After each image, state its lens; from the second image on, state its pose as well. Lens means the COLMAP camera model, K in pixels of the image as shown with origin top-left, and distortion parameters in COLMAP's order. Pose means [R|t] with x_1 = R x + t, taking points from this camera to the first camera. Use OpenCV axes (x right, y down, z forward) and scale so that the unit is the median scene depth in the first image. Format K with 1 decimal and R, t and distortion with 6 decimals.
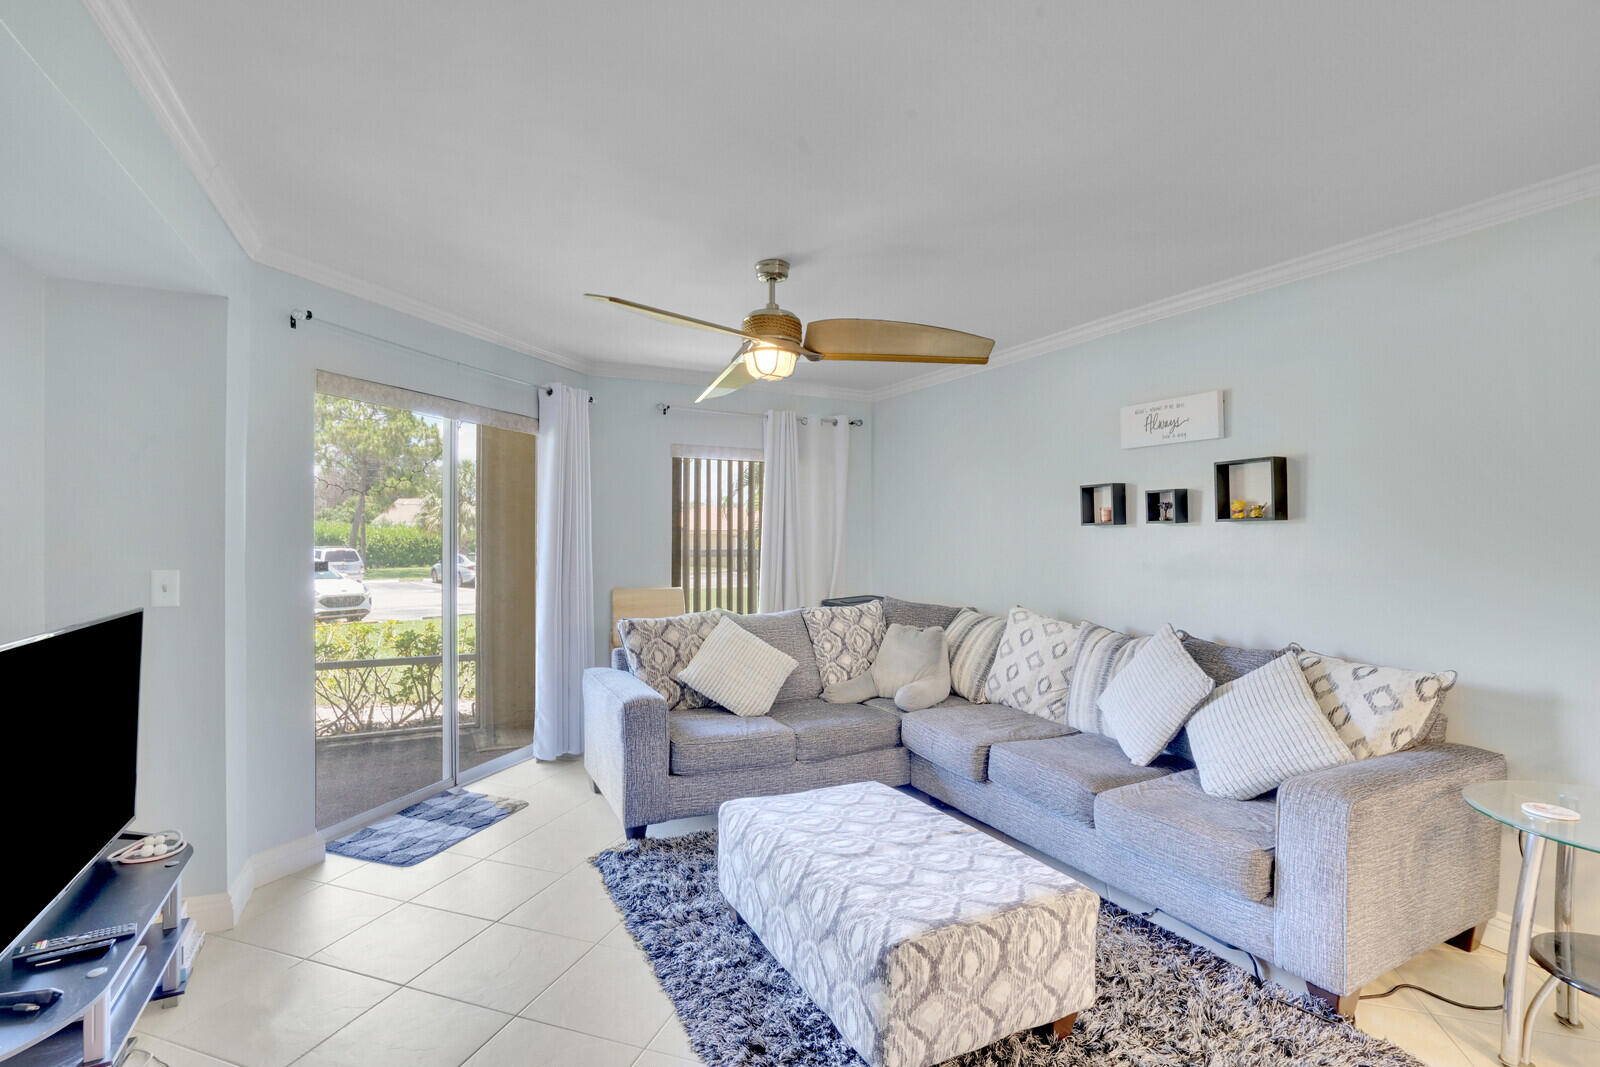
lens RADIAL K [[767.3, 0, 795.0], [0, 767.3, 538.9], [0, 0, 1]] dist [-0.072589, 0.027518]
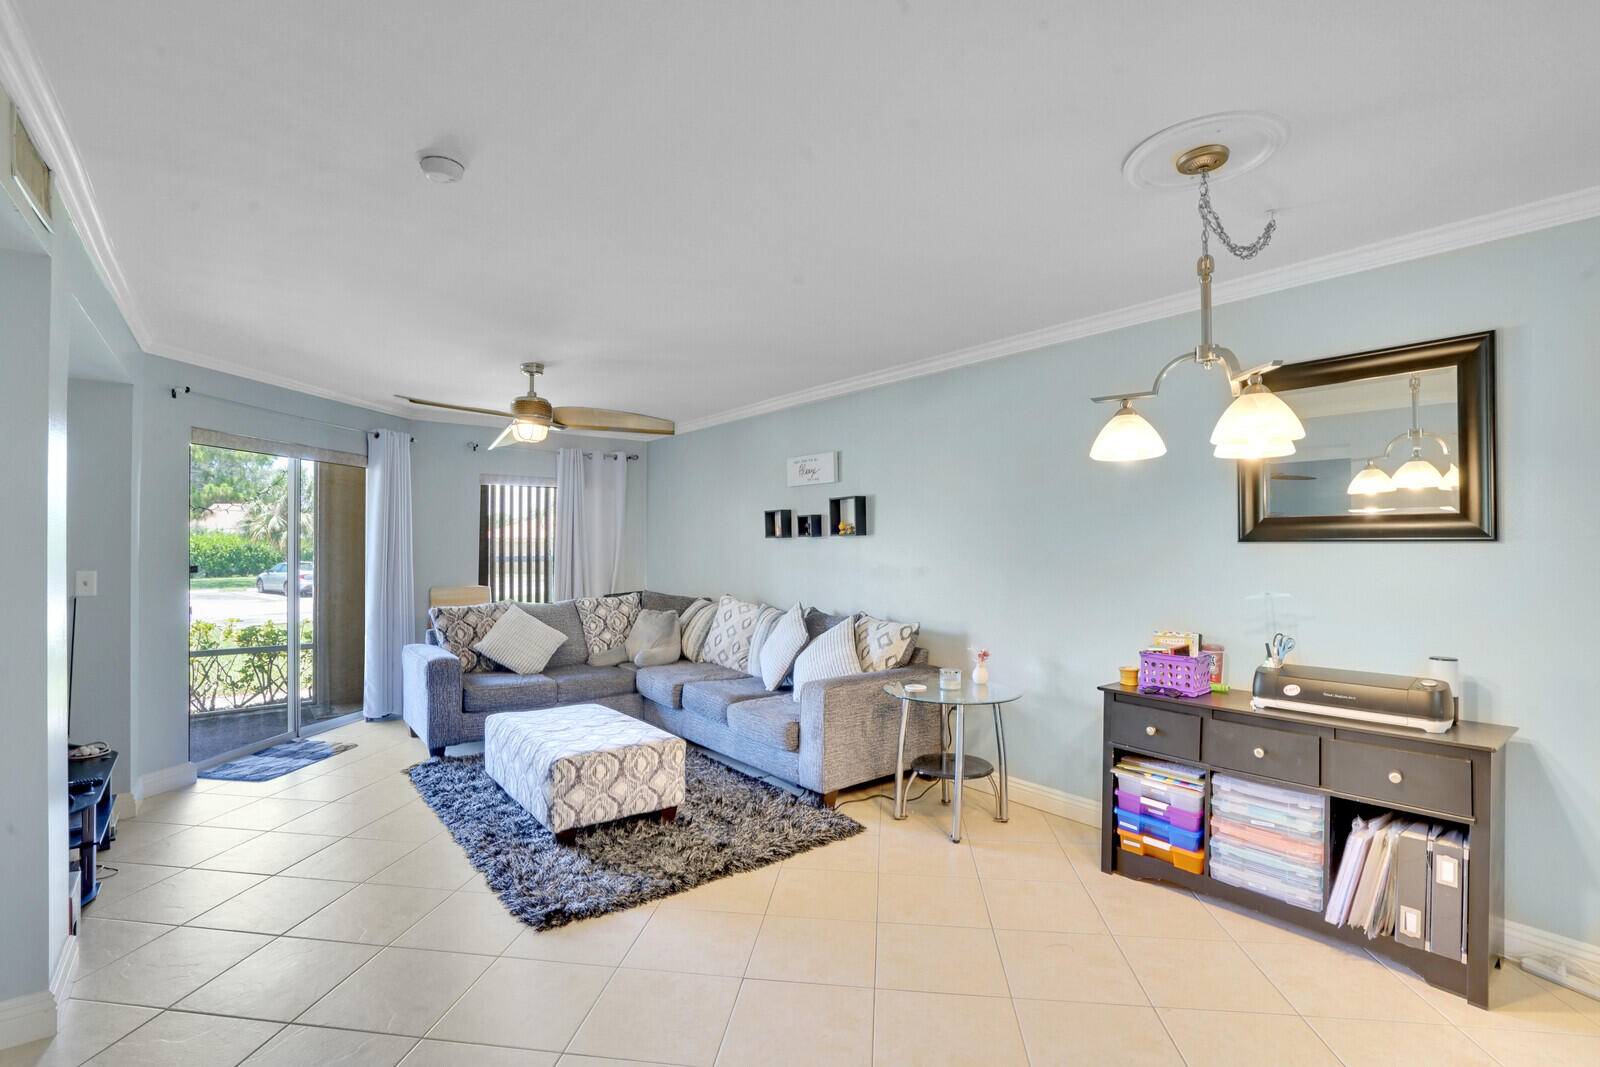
lens RADIAL K [[751.3, 0, 797.3], [0, 751.3, 539.9], [0, 0, 1]] dist [-0.062147, 0.024843]
pose [[0.981583, -0.000879, 0.191036, 0.166447], [0.002475, 0.999964, -0.008117, -0.002710], [-0.191022, 0.008440, 0.981549, -0.439214]]
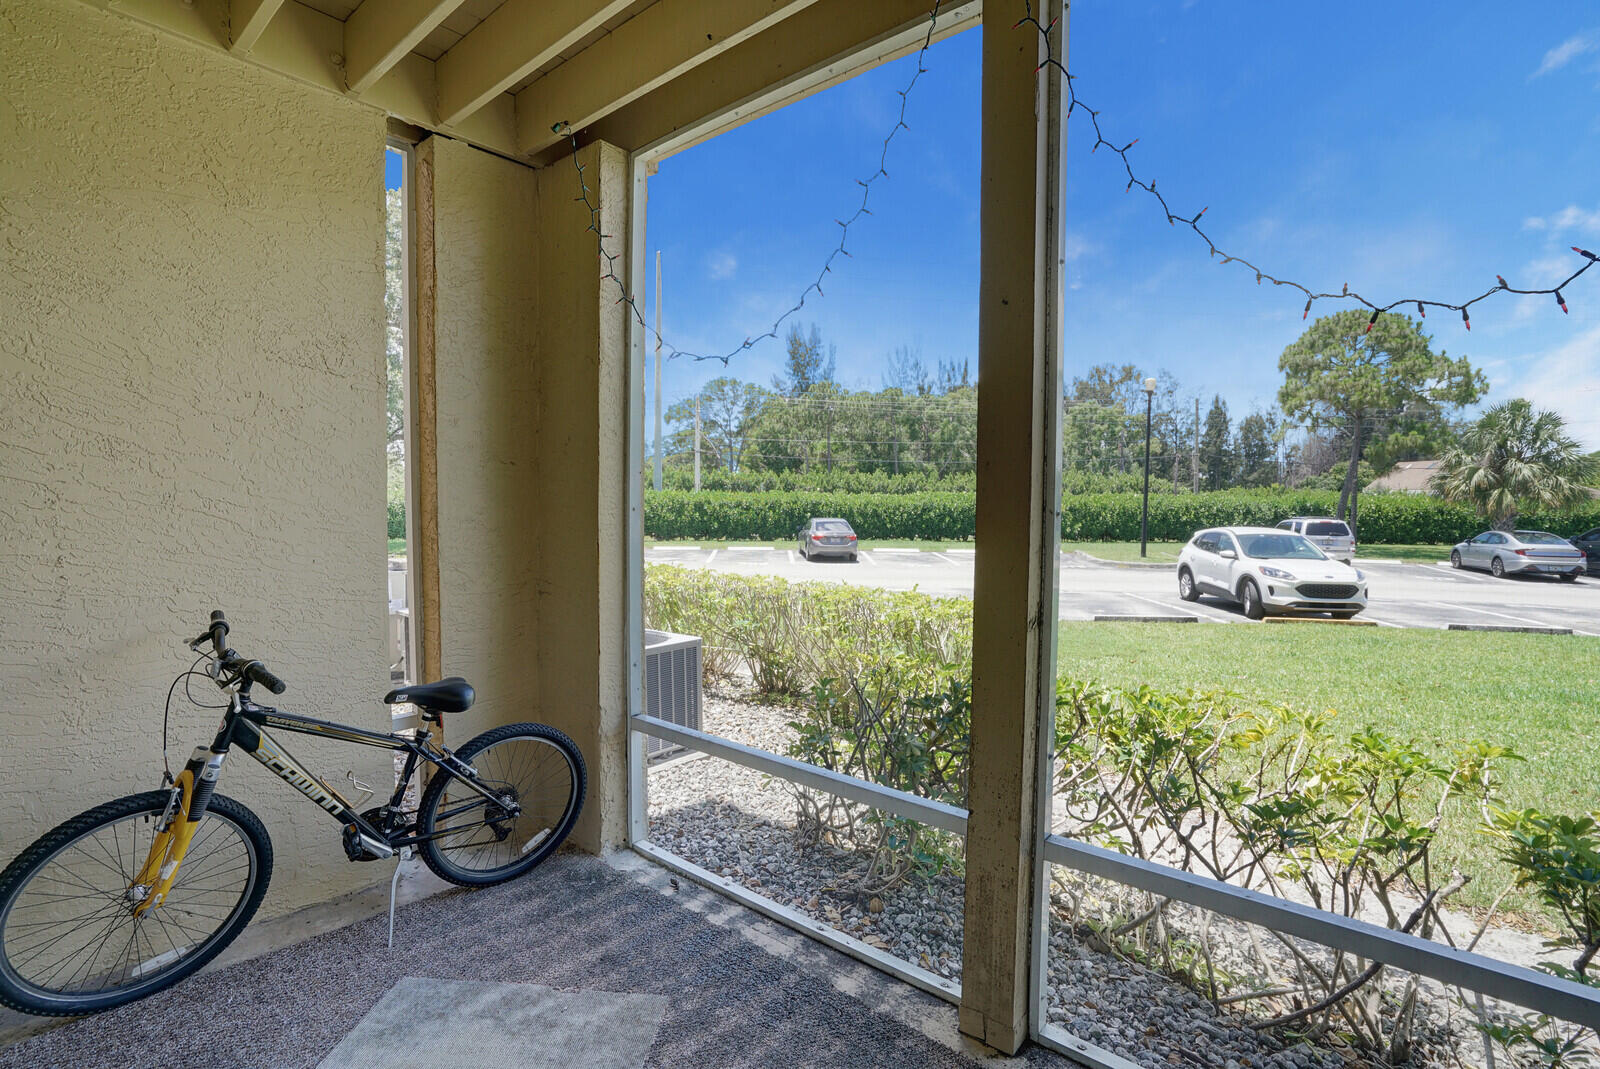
lens RADIAL K [[751.3, 0, 797.3], [0, 751.3, 540.9], [0, 0, 1]] dist [-0.062147, 0.024843]
pose [[0.390610, 0.046986, -0.919357, -0.606582], [-0.005875, 0.998803, 0.048550, -0.004487], [0.920538, -0.013563, 0.390418, 0.989290]]
